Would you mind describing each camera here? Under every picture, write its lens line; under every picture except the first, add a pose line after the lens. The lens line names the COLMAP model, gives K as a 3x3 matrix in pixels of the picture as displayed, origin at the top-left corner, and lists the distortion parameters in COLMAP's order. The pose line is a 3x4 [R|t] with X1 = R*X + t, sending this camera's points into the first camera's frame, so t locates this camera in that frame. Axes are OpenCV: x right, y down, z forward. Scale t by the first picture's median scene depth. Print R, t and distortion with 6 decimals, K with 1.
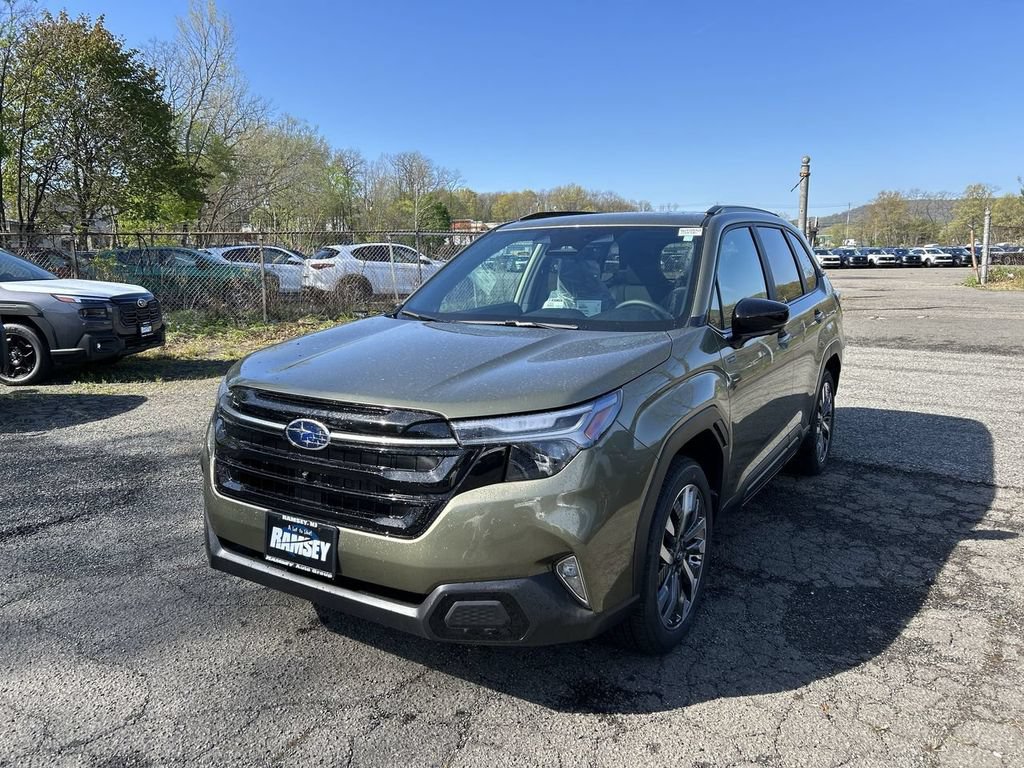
lens RADIAL K [[763.1, 0, 512.0], [0, 763.1, 384.0], [0, 0, 1]] dist [0.052146, -0.054436]
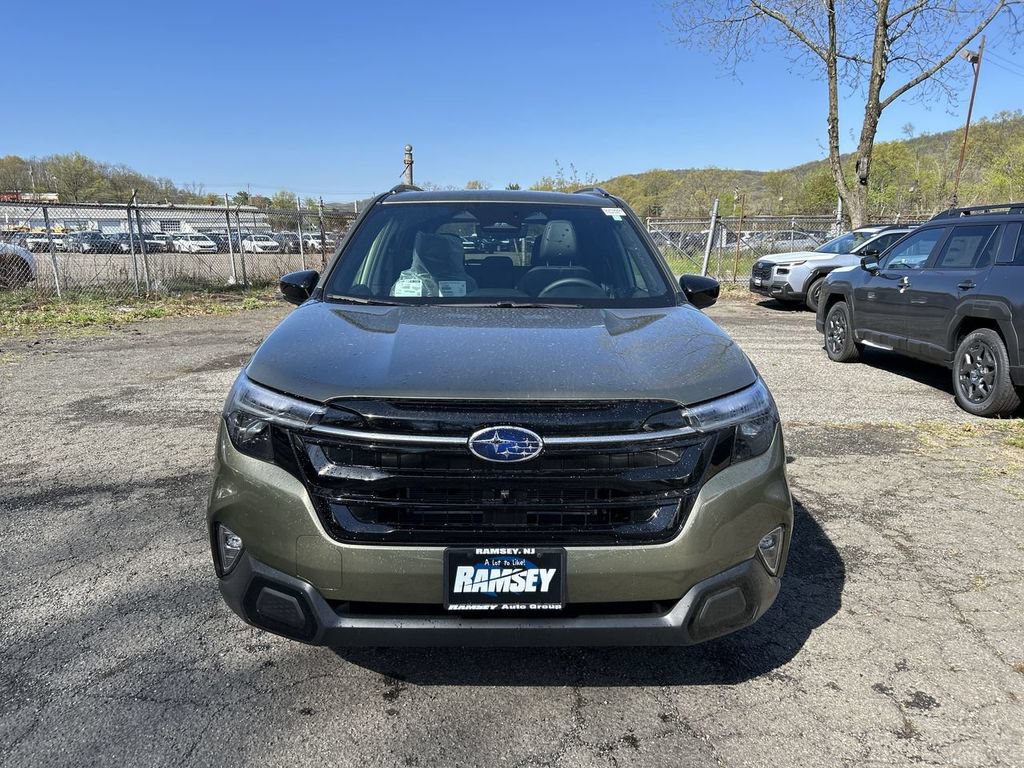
lens RADIAL K [[763.1, 0, 512.0], [0, 763.1, 384.0], [0, 0, 1]] dist [0.052146, -0.054436]
pose [[0.835006, -0.091743, 0.542539, -0.686748], [0.080511, 0.995761, 0.044470, -0.033902], [-0.544320, 0.006547, 0.838852, 0.306876]]
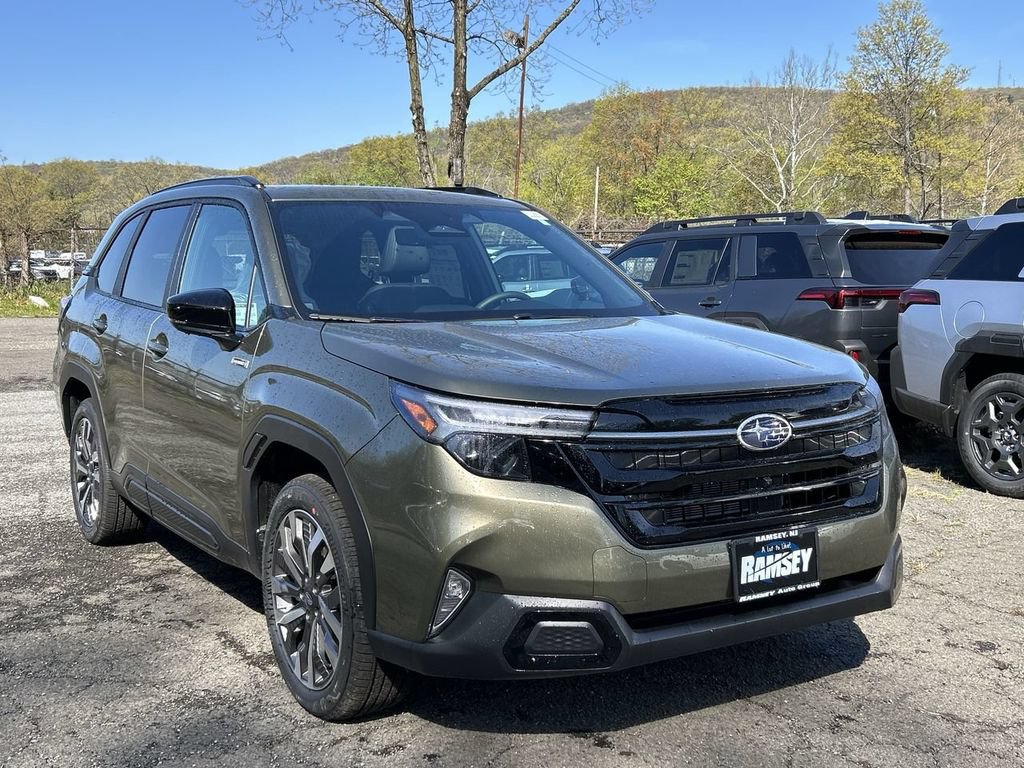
lens RADIAL K [[1150.1, 0, 513.7], [0, 1150.1, 398.0], [0, 0, 1]] dist [0.098921, -0.201771]
pose [[0.432690, -0.099428, 0.896043, -1.490905], [0.153152, 0.987560, 0.035628, -0.057280], [-0.888439, 0.121815, 0.442535, 0.669562]]
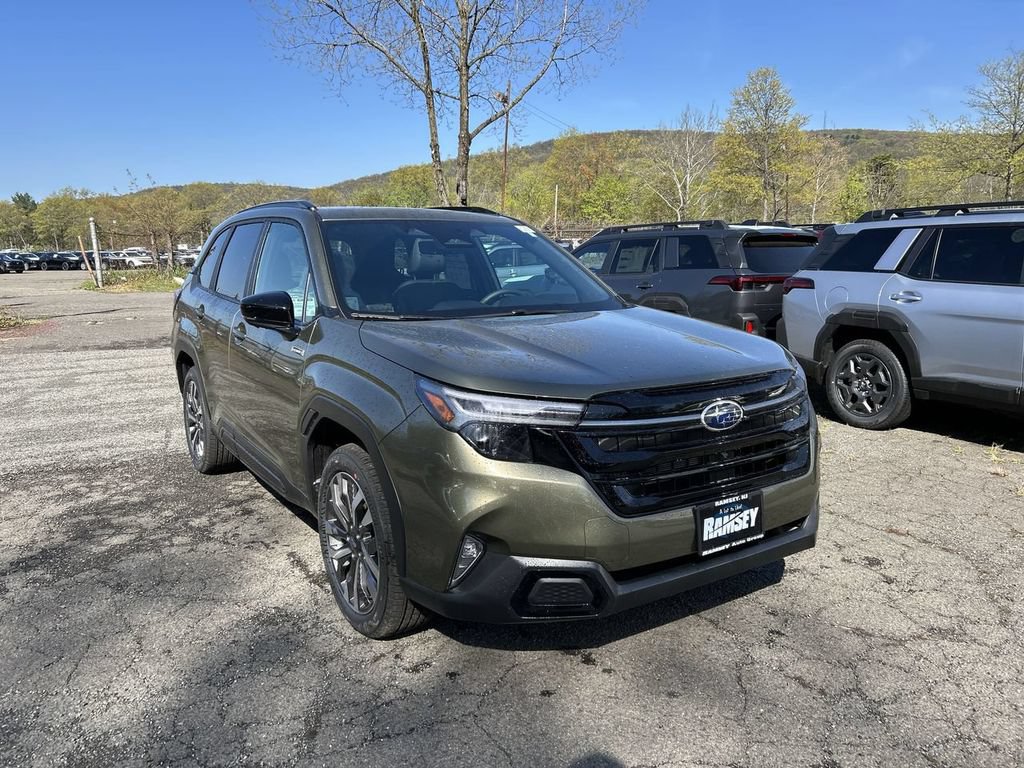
lens RADIAL K [[761.2, 0, 505.9], [0, 761.2, 387.9], [0, 0, 1]] dist [0.052399, -0.065381]
pose [[0.426580, -0.157532, 0.890625, -1.273148], [0.159818, 0.982349, 0.097208, -0.114187], [-0.890218, 0.100871, 0.444227, 0.787882]]
